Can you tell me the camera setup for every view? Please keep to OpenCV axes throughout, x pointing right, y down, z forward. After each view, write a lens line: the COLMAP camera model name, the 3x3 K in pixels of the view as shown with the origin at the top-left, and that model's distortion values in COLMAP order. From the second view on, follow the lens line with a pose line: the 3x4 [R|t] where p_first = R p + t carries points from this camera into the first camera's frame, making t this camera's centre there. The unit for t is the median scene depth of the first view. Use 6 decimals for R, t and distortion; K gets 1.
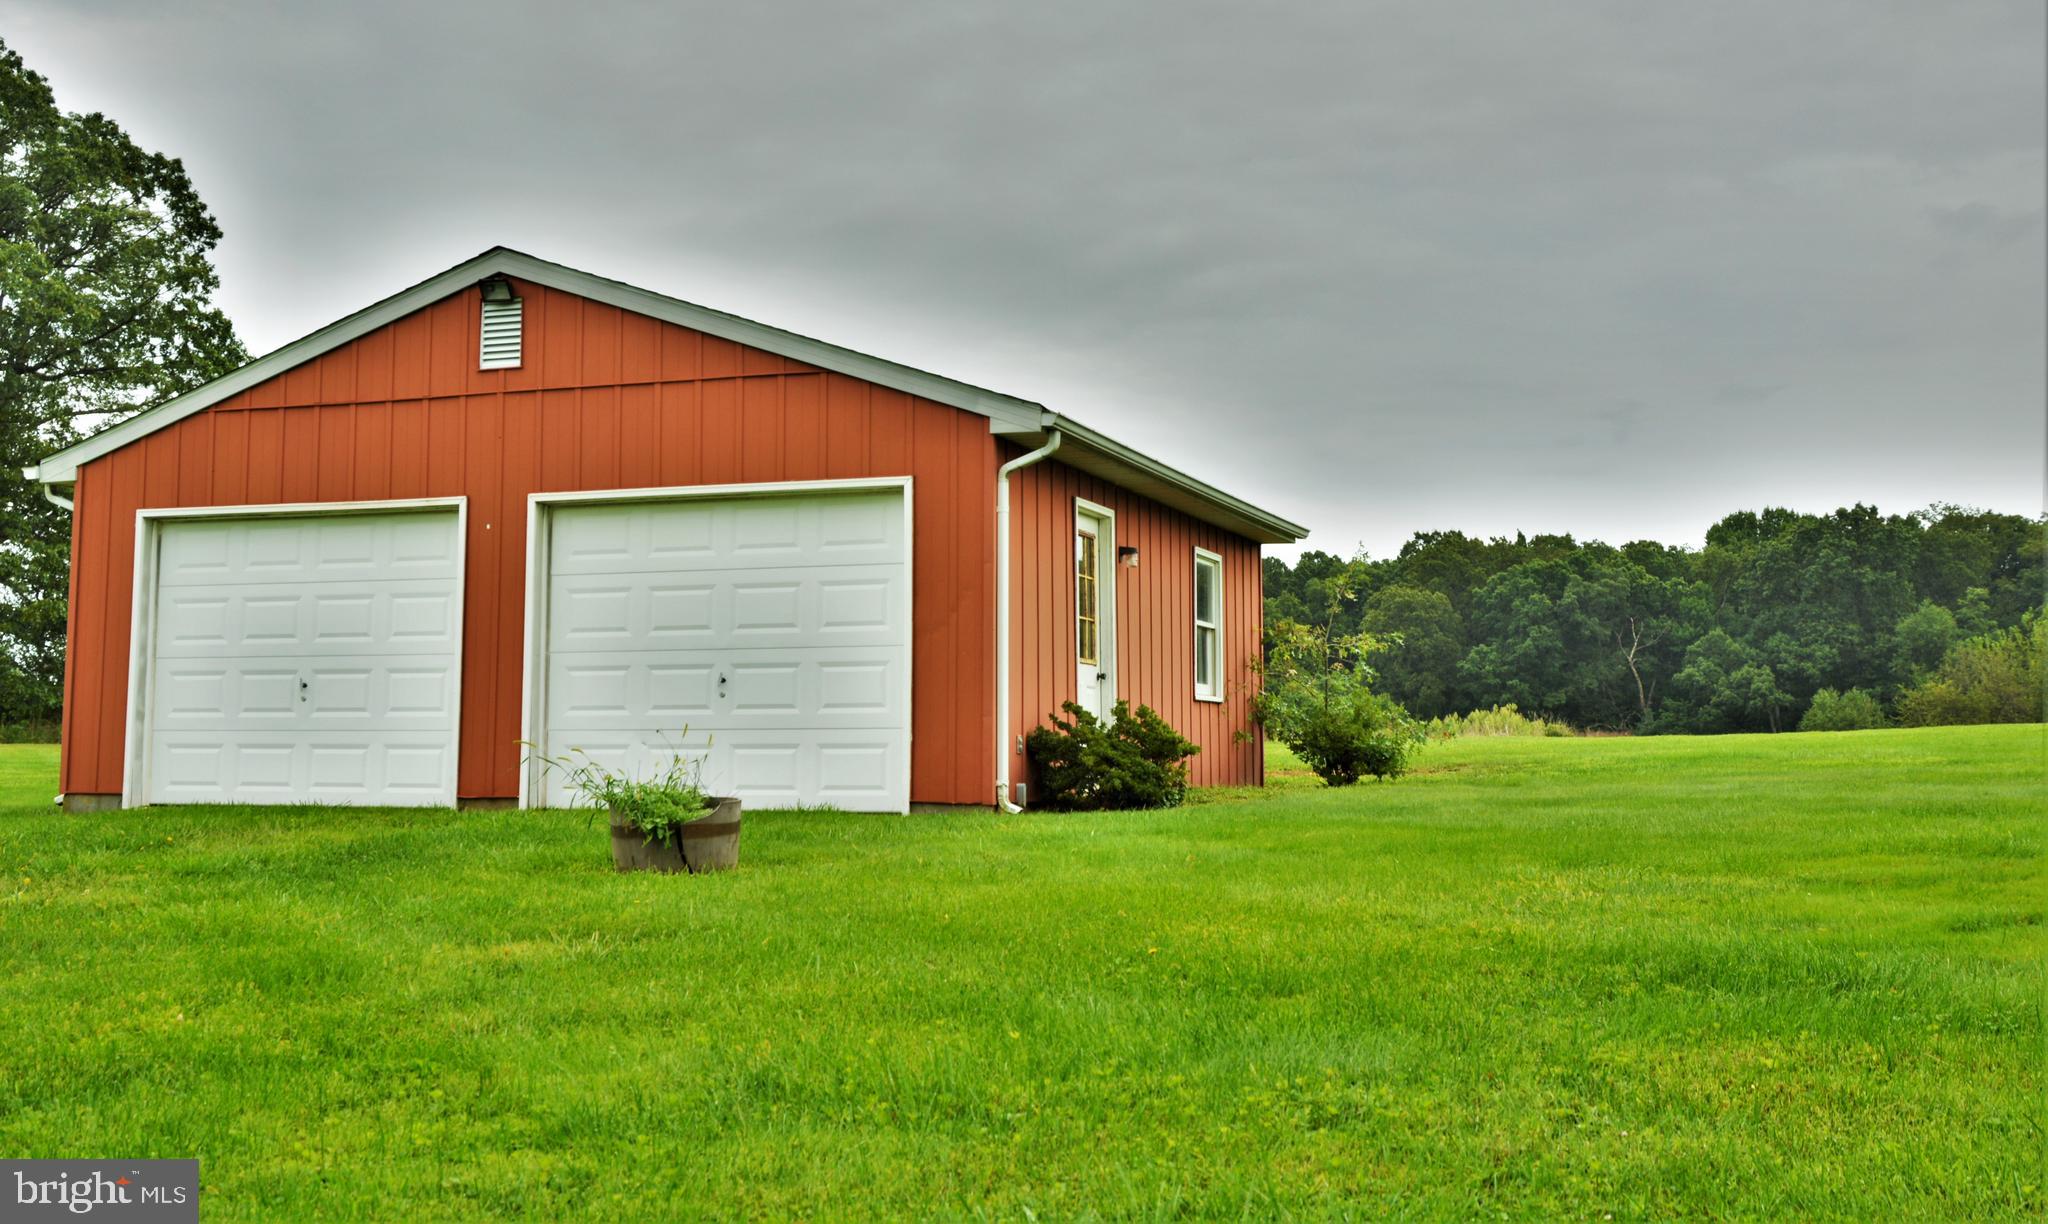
lens RADIAL K [[2338.4, 0, 1023.3], [0, 2338.4, 609.3], [0, 0, 1]] dist [0.008671, 0.000000]
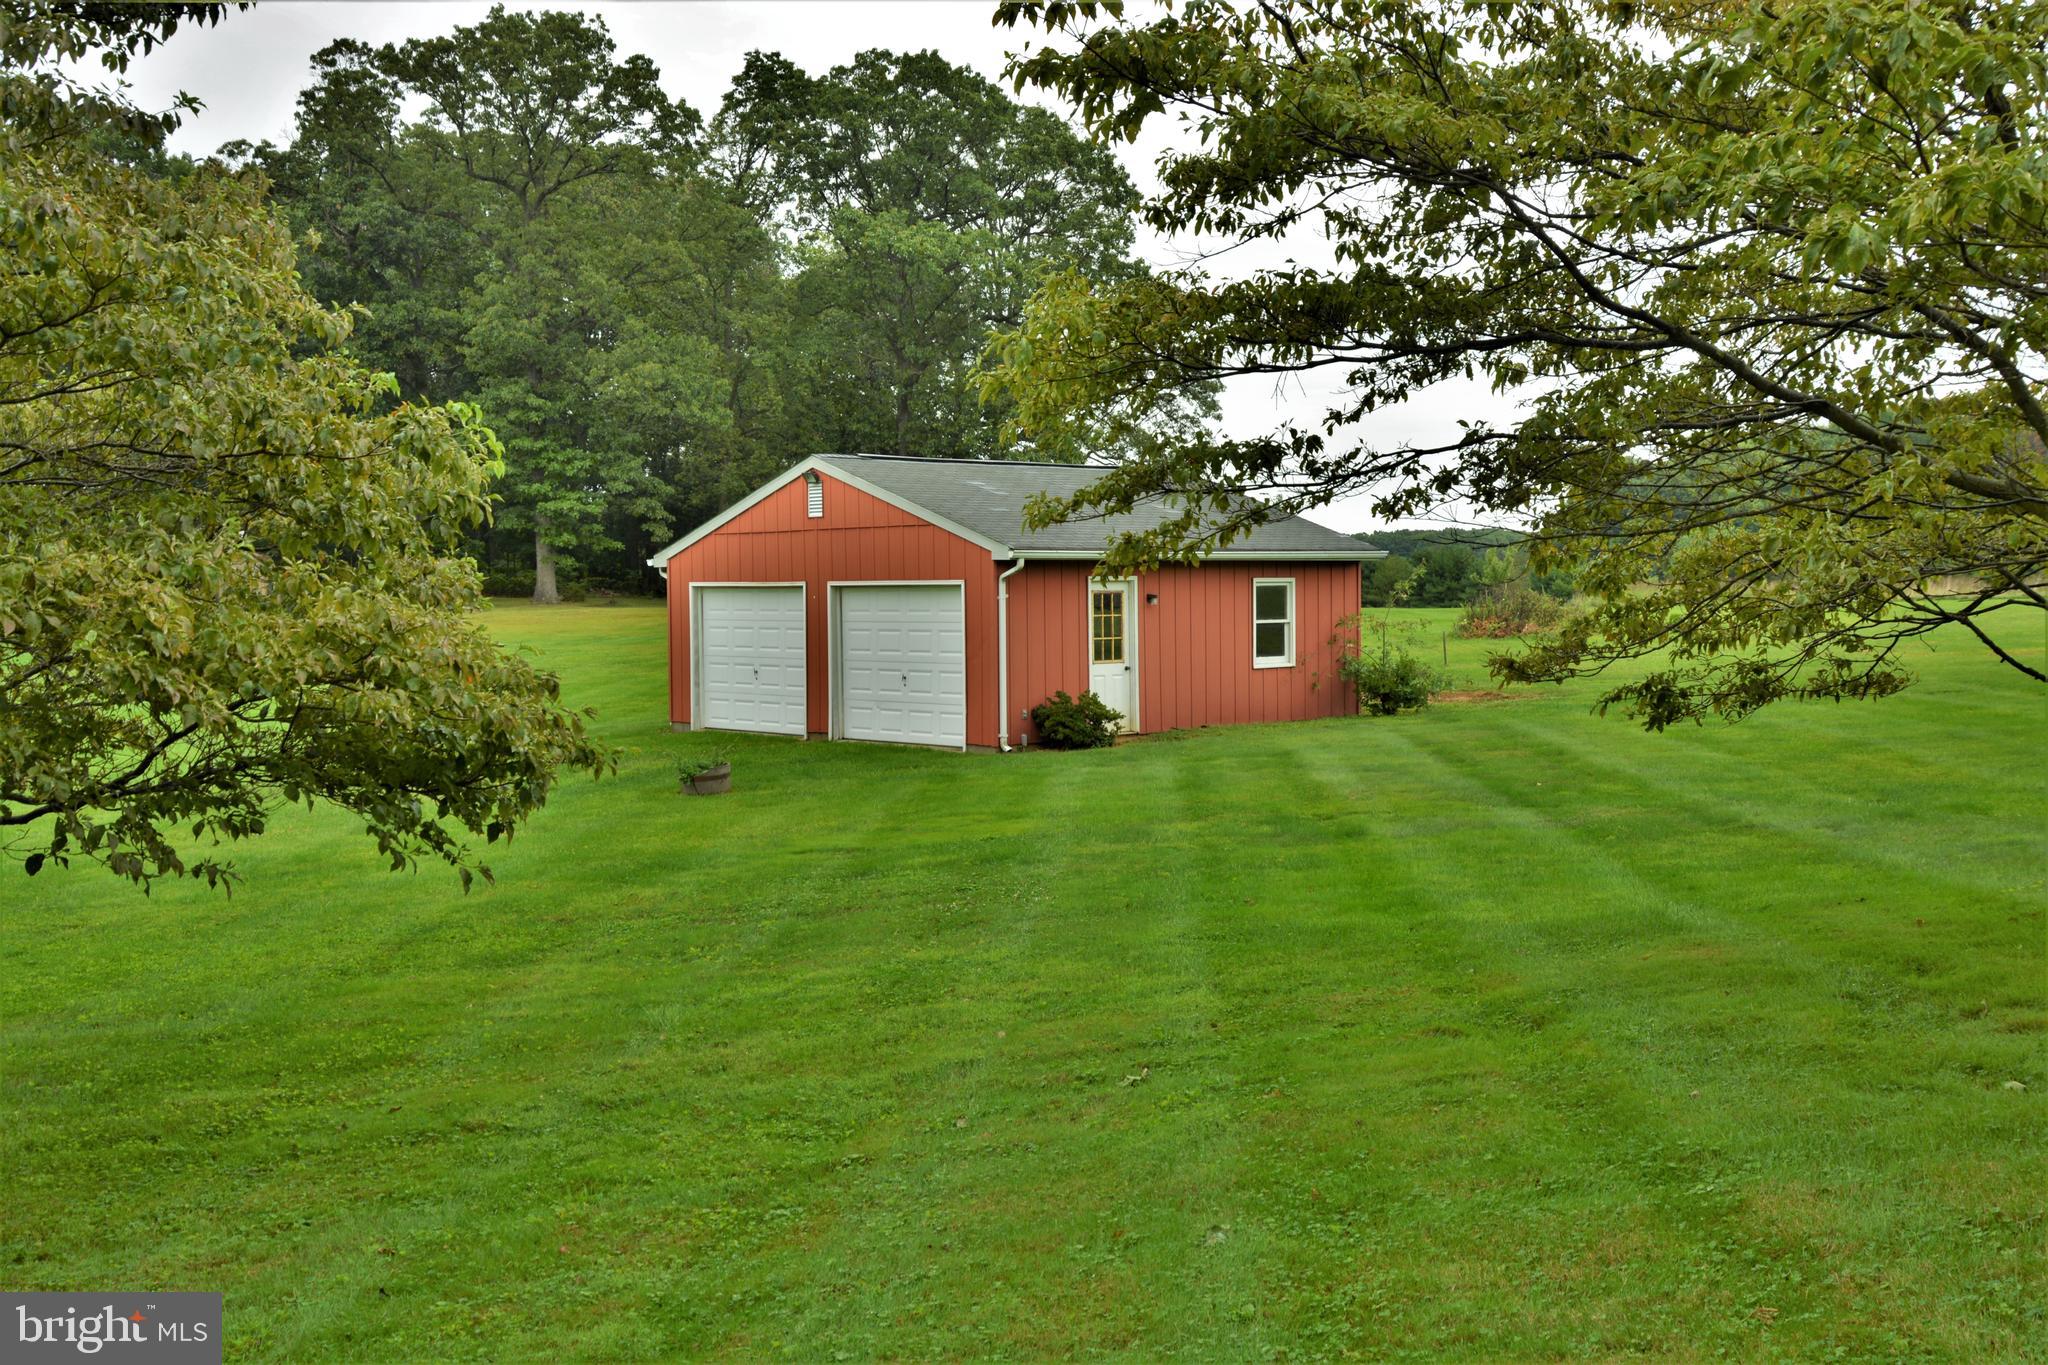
lens RADIAL K [[2103.0, 0, 1026.1], [0, 2103.0, 686.3], [0, 0, 1]] dist [-0.042505, 0.000000]
pose [[0.901739, 0.008454, -0.432198, 0.714027], [0.040582, 0.993738, 0.104110, -0.140072], [0.430372, -0.111419, 0.895749, -0.539698]]
